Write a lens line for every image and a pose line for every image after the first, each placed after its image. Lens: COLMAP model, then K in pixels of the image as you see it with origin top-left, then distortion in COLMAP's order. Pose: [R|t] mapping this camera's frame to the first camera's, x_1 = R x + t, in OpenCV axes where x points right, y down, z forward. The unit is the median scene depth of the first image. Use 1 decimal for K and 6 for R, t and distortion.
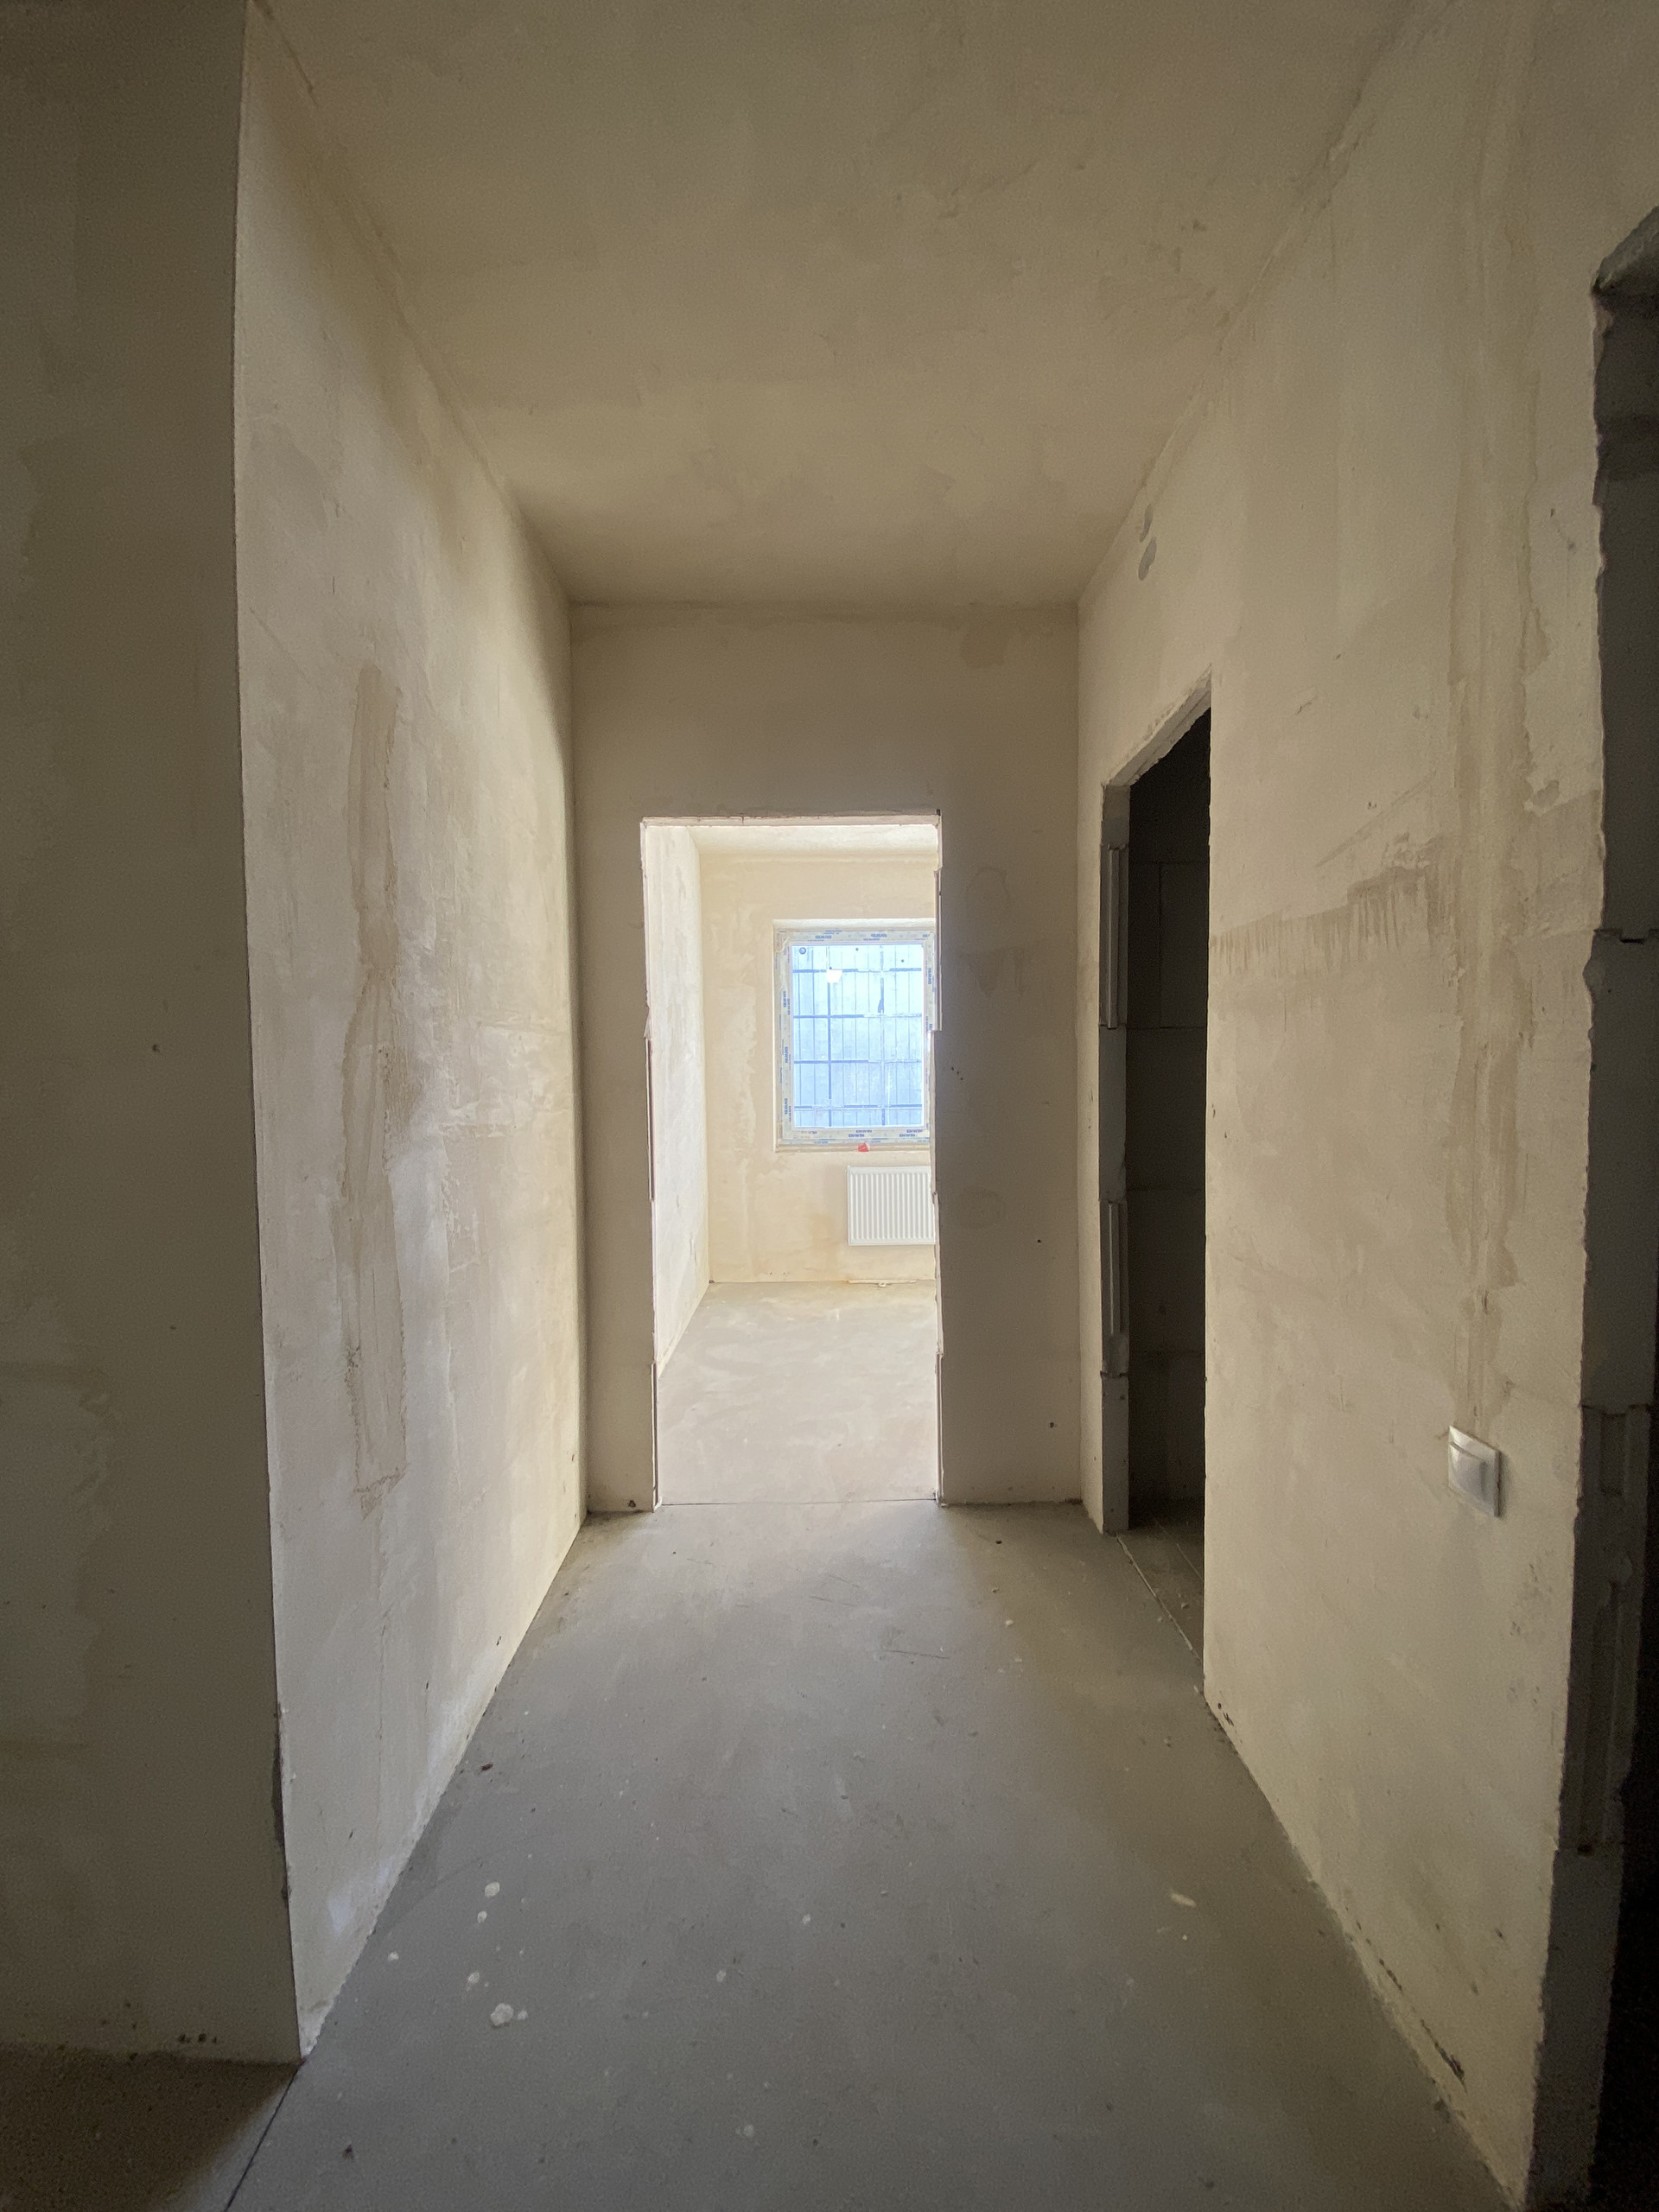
lens RADIAL K [[895.2, 0, 829.9], [0, 895.2, 1106.8], [0, 0, 1]] dist [0.000611, -0.004109]
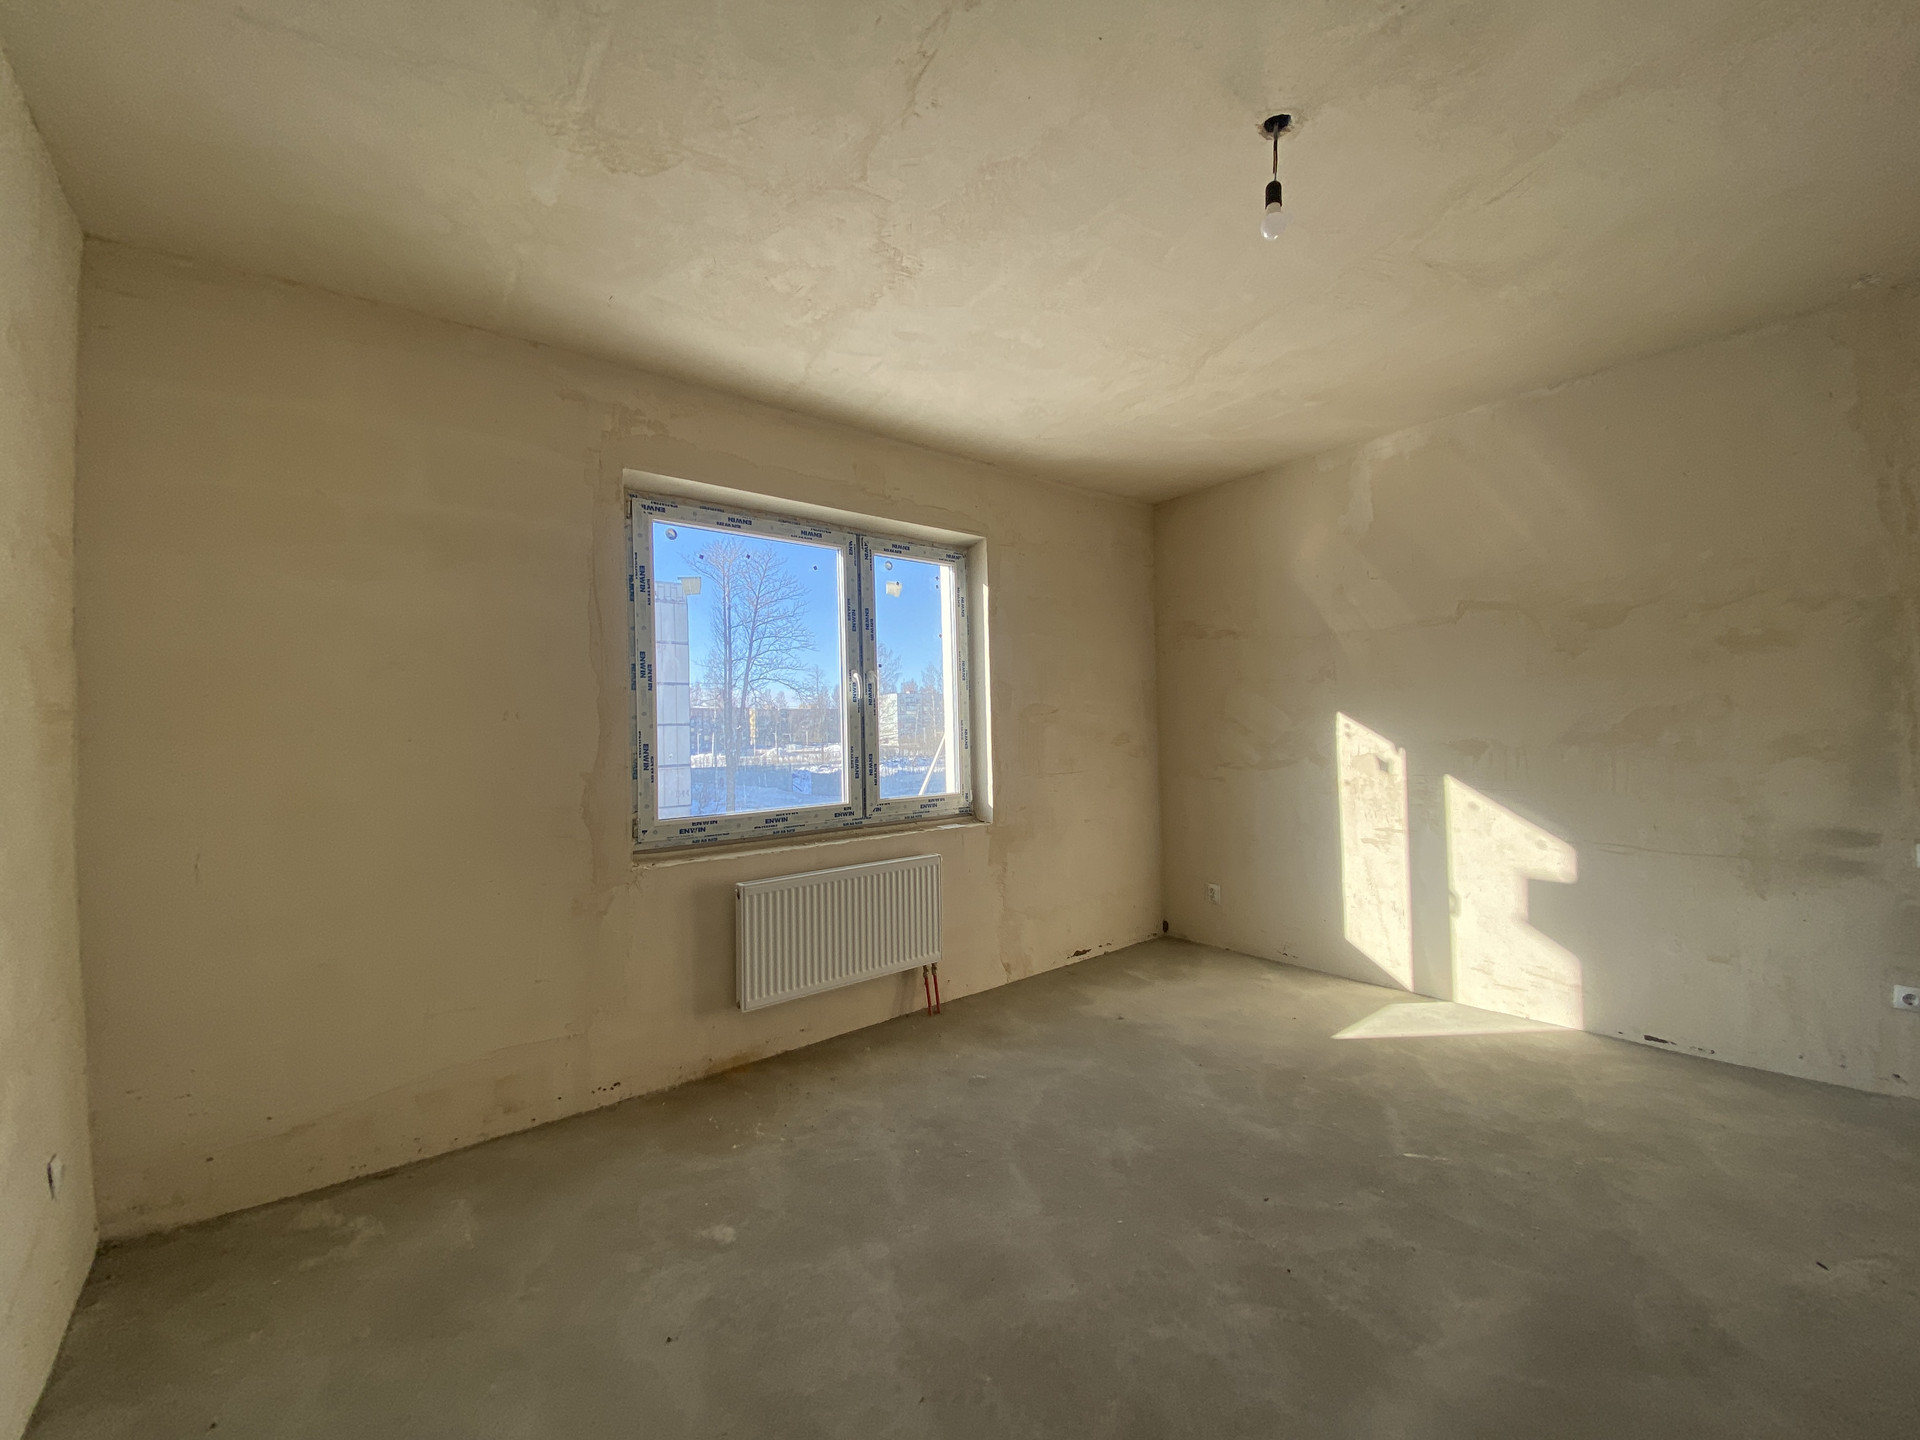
lens RADIAL K [[777.0, 0, 966.5], [0, 777.0, 697.0], [0, 0, 1]] dist [0.000611, -0.004109]
pose [[0.783687, 0.016920, 0.620926, -0.202705], [0.046420, 0.995238, -0.085707, -0.005108], [-0.619420, 0.095990, 0.779170, 0.466039]]
